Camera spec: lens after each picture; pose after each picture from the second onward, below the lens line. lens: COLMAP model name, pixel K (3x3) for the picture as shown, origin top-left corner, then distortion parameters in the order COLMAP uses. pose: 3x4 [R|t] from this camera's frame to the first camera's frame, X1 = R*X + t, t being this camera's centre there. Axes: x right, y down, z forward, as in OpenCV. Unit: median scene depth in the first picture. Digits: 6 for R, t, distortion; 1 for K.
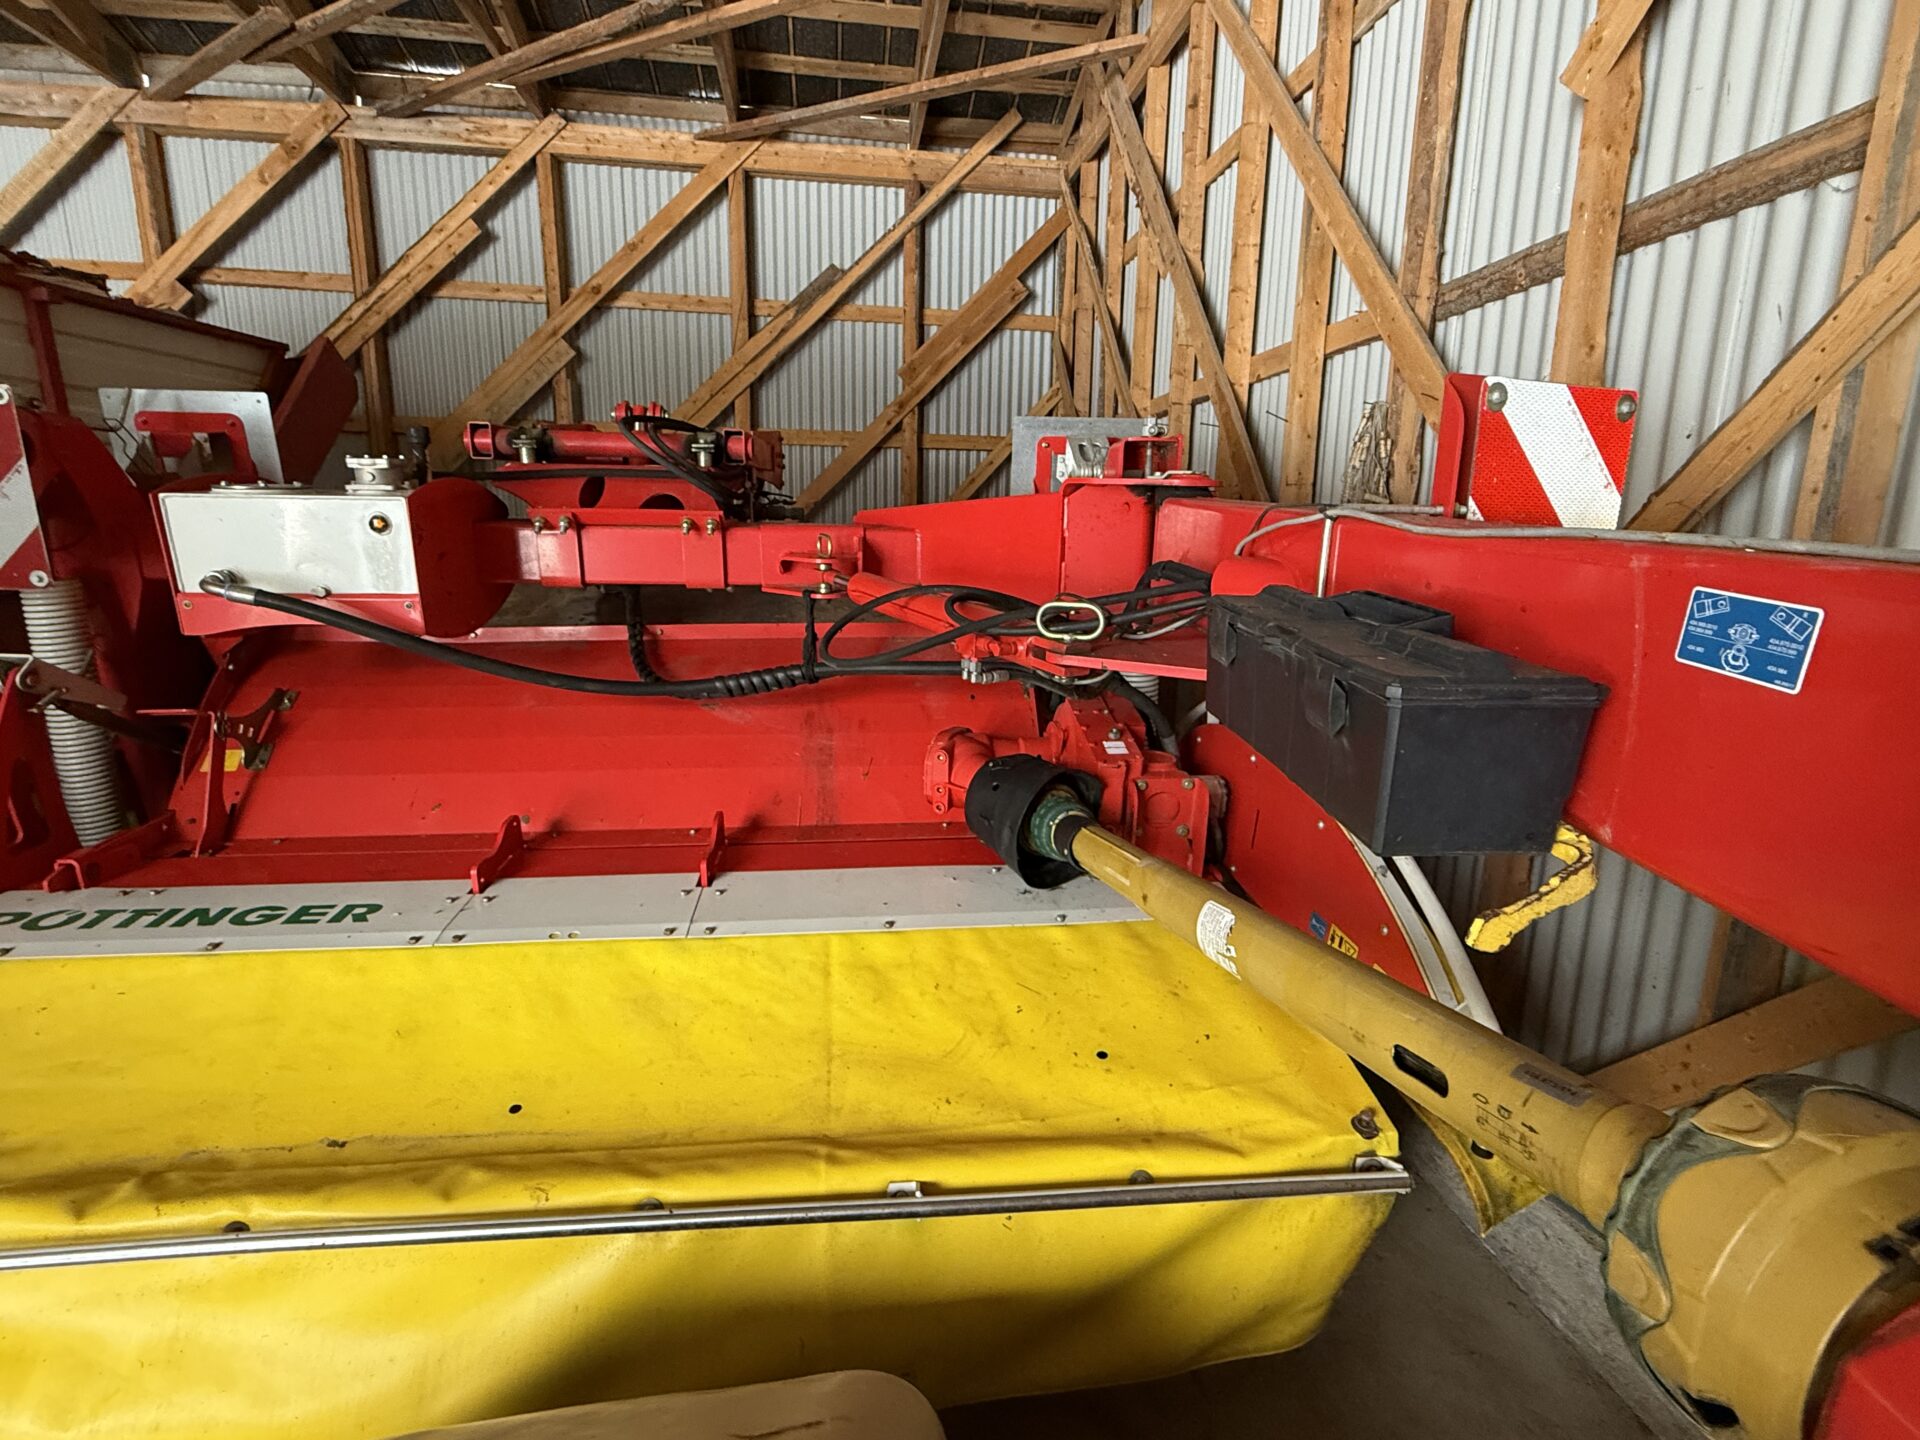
lens RADIAL K [[879.5, 0, 955.4], [0, 879.5, 718.0], [0, 0, 1]] dist [0.000926, -0.000961]
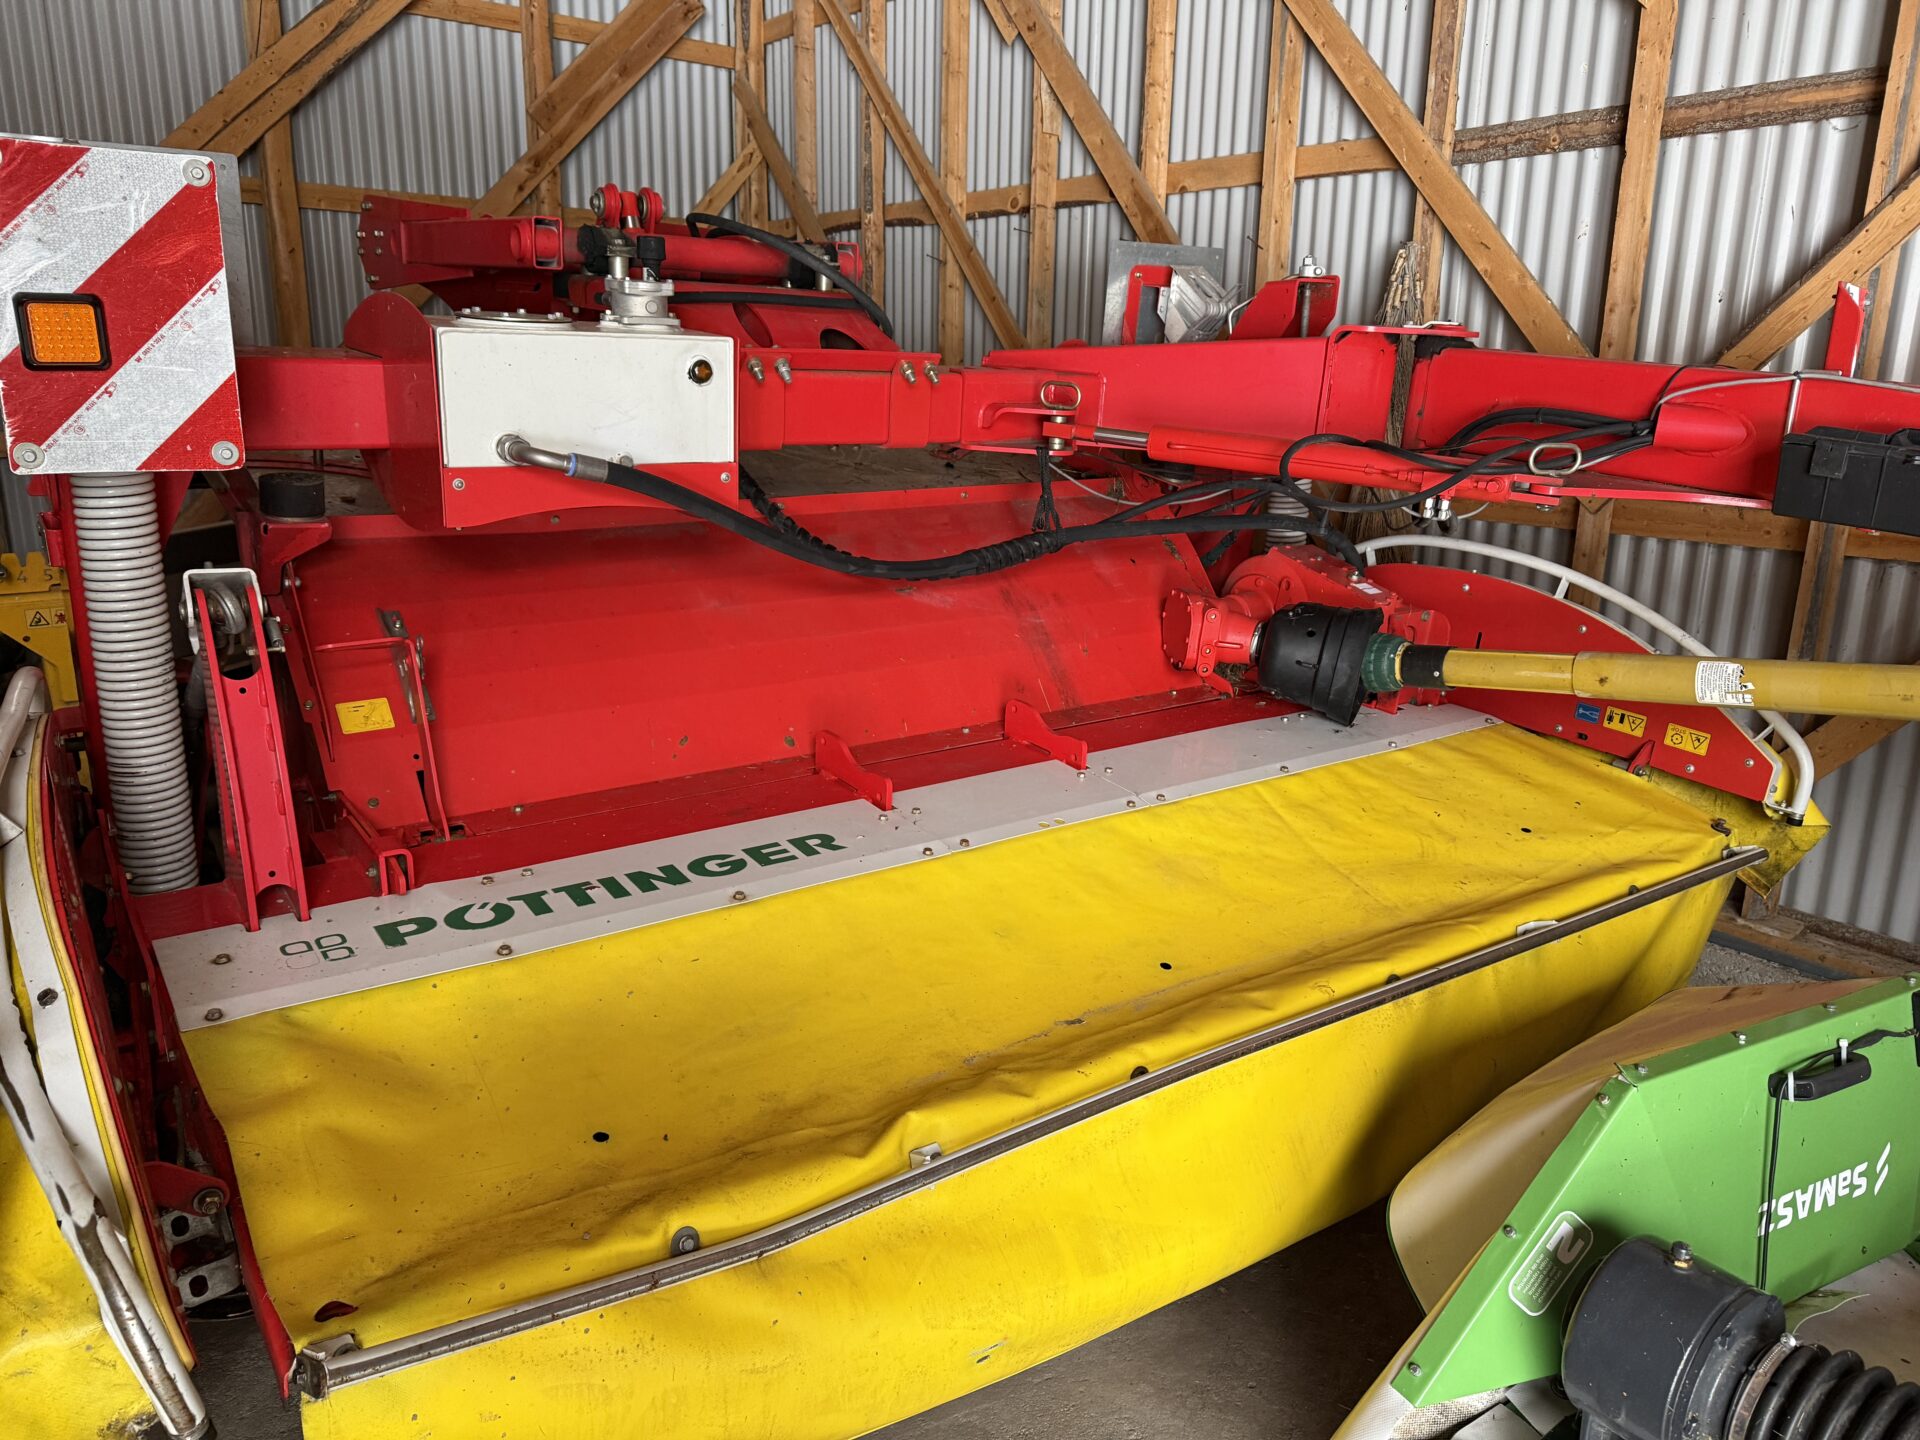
lens RADIAL K [[1354.4, 0, 960.3], [0, 1354.4, 716.7], [0, 0, 1]] dist [0.033385, -0.032106]
pose [[0.866840, -0.122194, 0.483381, -0.811475], [0.094229, 0.992182, 0.081833, 0.005607], [-0.489601, -0.025388, 0.871577, -0.132409]]
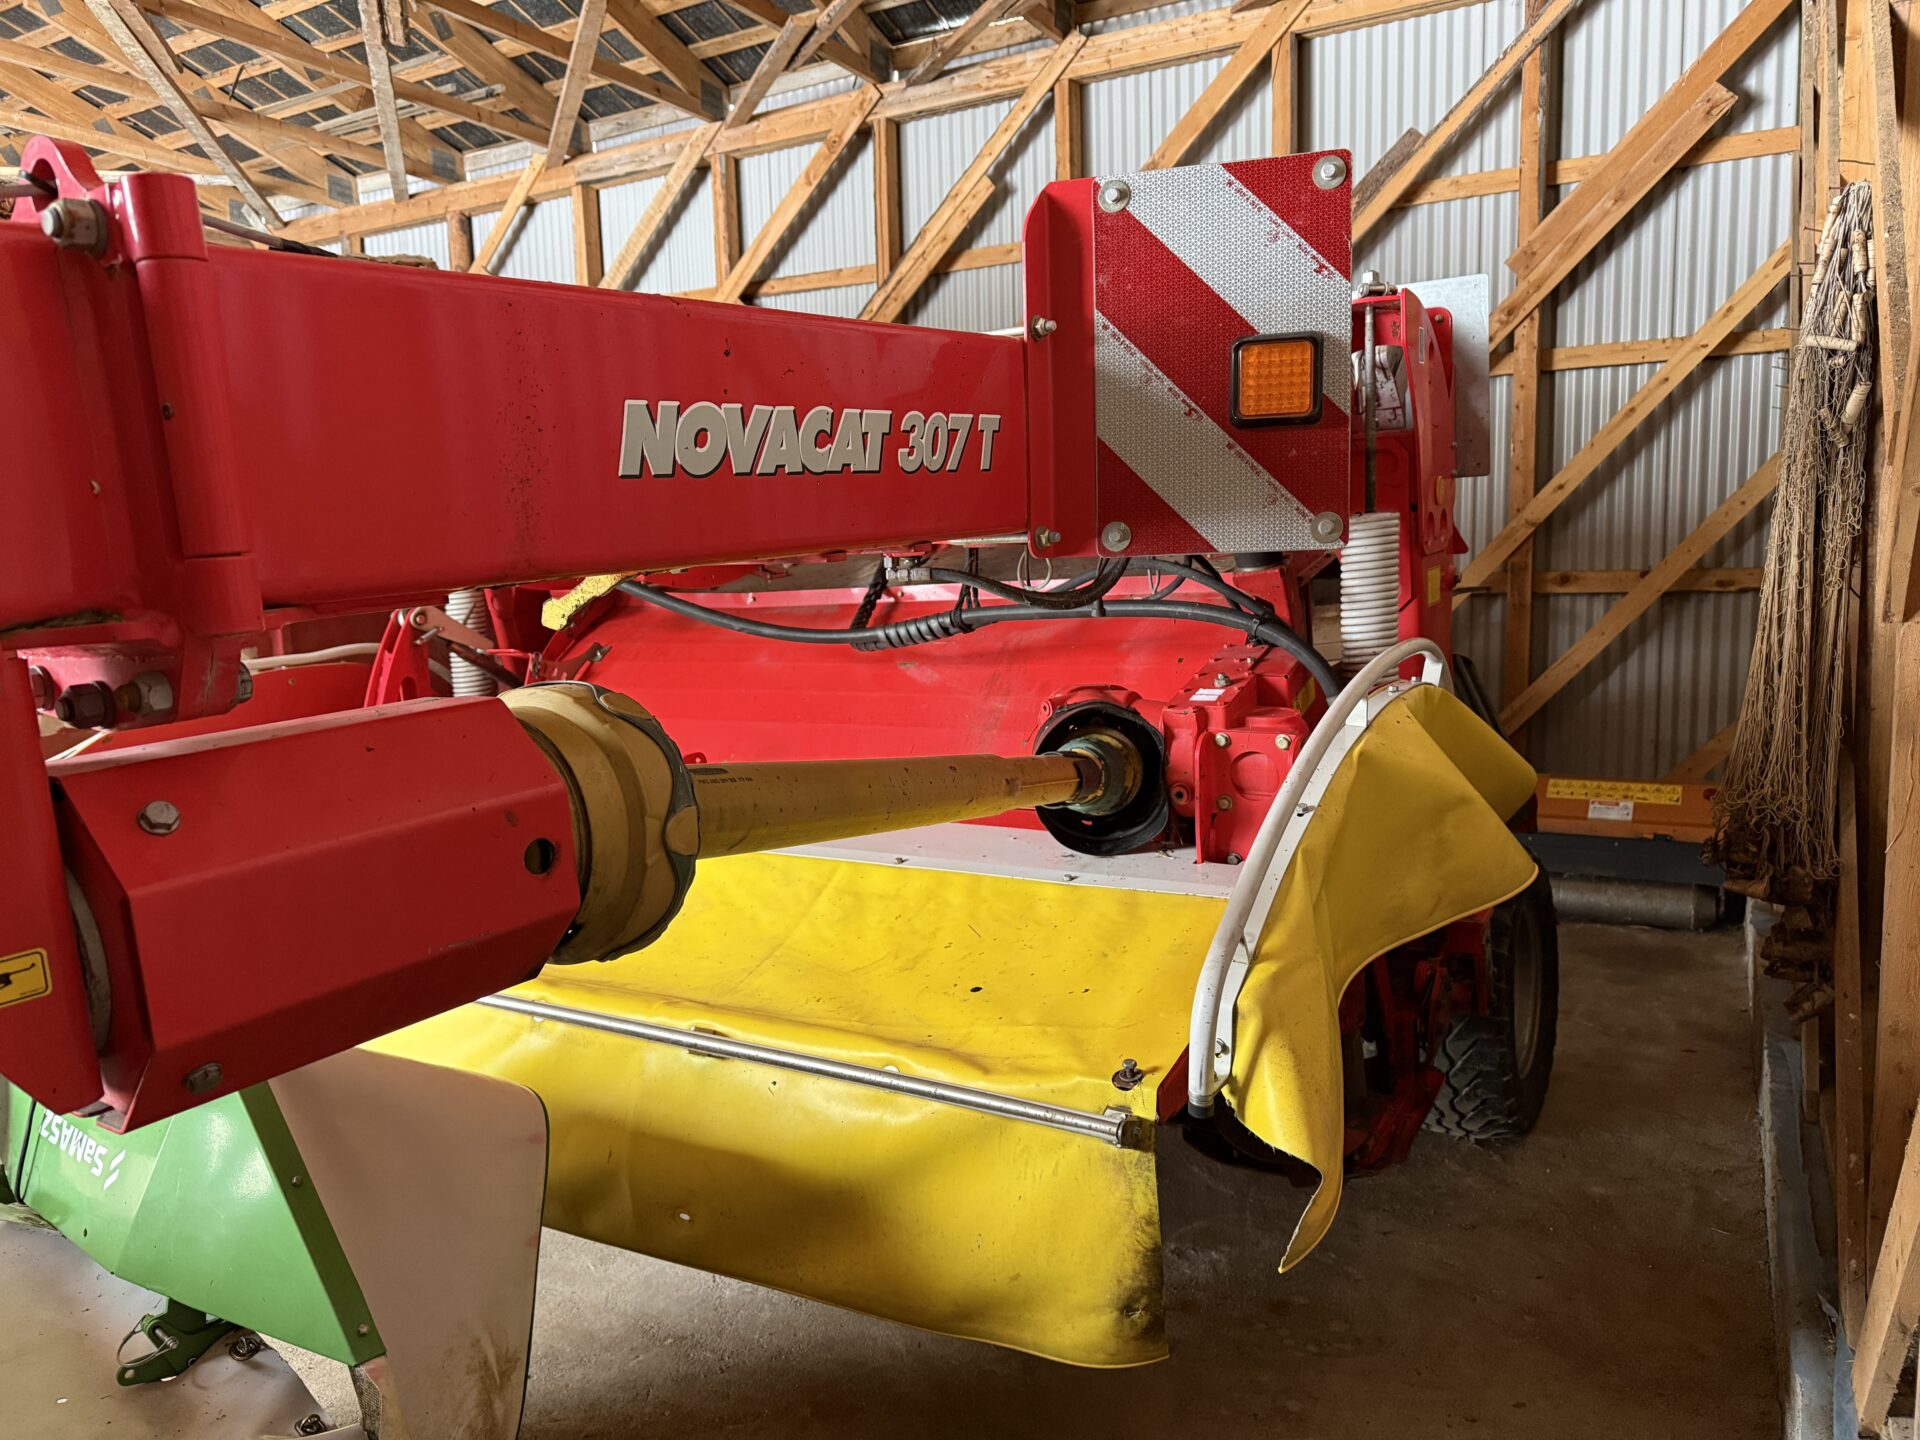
lens RADIAL K [[1359.1, 0, 959.6], [0, 1359.1, 732.4], [0, 0, 1]] dist [0.005018, -0.002033]
pose [[0.798306, 0.036517, -0.601144, 0.574717], [-0.085043, 0.994994, -0.052493, 0.117015], [0.596218, 0.093029, 0.797415, -0.077068]]
